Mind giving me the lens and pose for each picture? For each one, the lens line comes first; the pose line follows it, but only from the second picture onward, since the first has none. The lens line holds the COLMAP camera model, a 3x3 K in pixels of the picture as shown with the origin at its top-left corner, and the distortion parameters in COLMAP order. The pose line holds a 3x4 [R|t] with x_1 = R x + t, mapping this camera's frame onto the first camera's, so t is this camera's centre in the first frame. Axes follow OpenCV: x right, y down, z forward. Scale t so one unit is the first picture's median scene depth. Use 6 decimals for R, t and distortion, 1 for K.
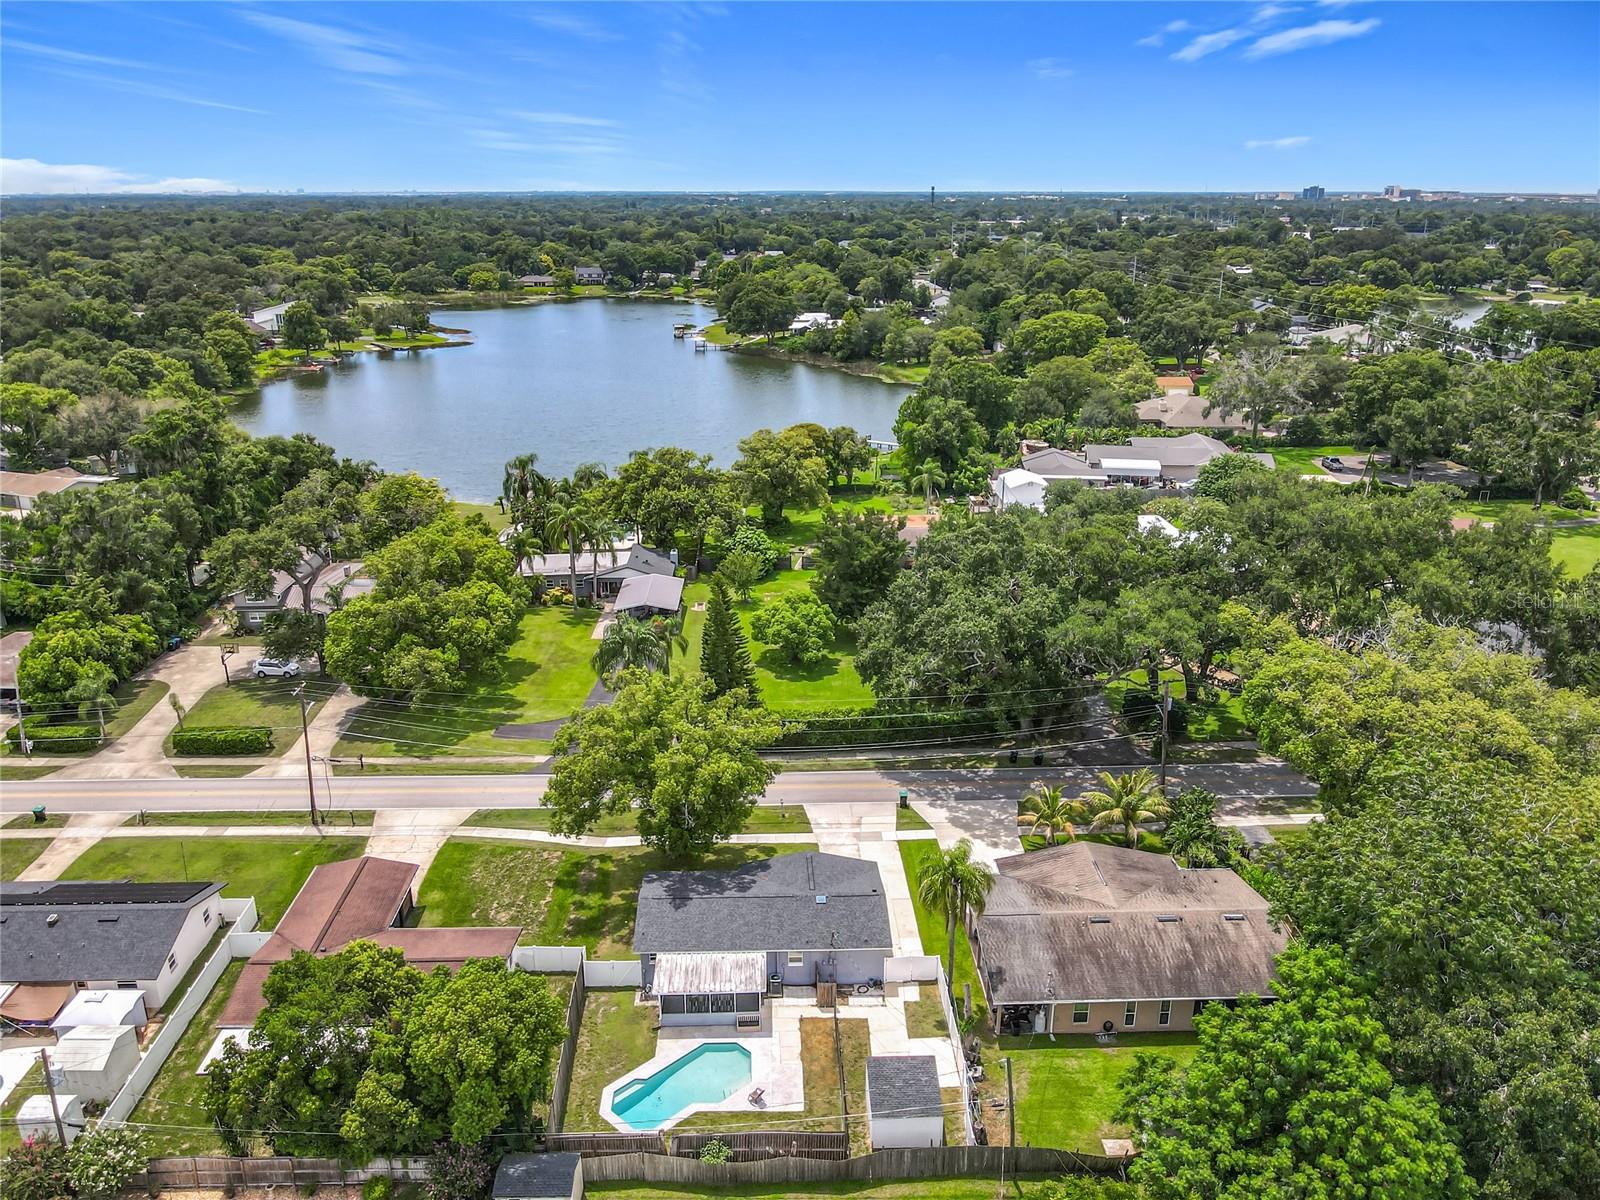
lens RADIAL K [[1178.8, 0, 802.0], [0, 1178.8, 615.5], [0, 0, 1]] dist [-0.020732, 0.034892]
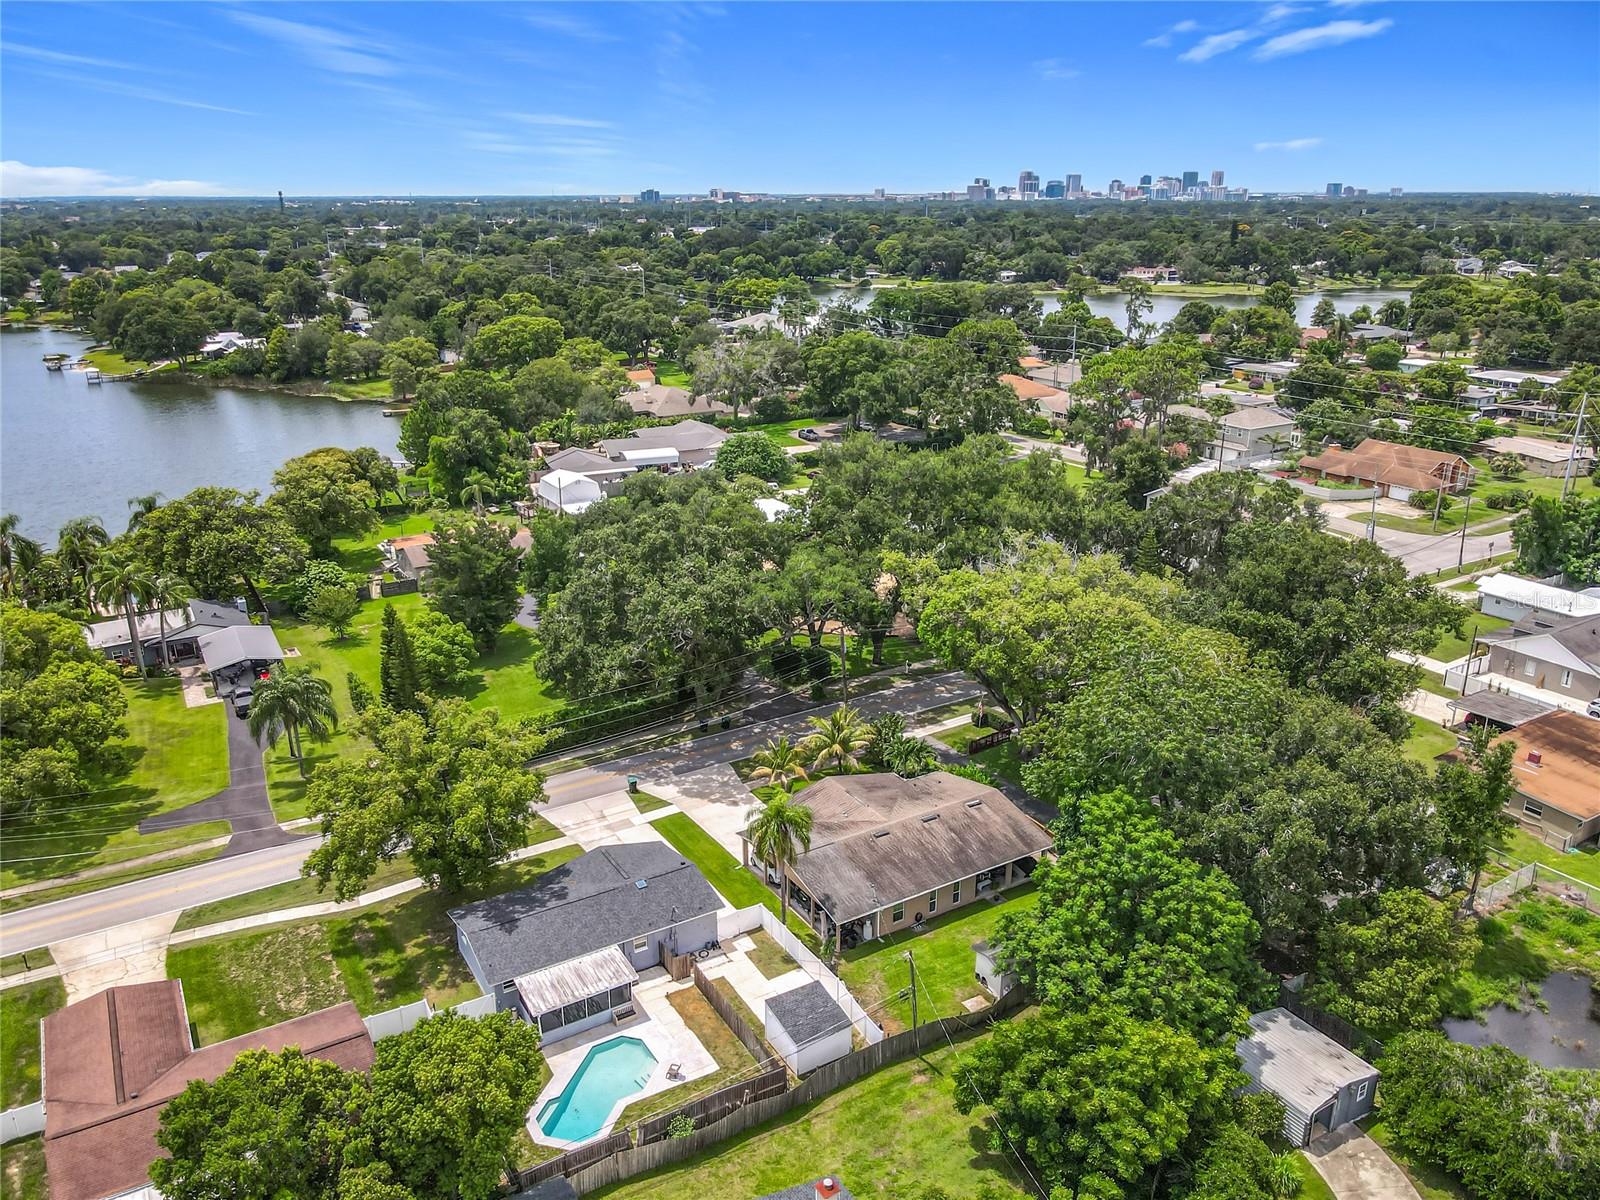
lens RADIAL K [[1178.0, 0, 790.9], [0, 1178.0, 605.8], [0, 0, 1]] dist [-0.013220, 0.041994]
pose [[0.876422, -0.165473, 0.452219, -0.199504], [0.170379, 0.984916, 0.030192, -0.006477], [-0.450394, 0.050588, 0.891396, 0.002184]]
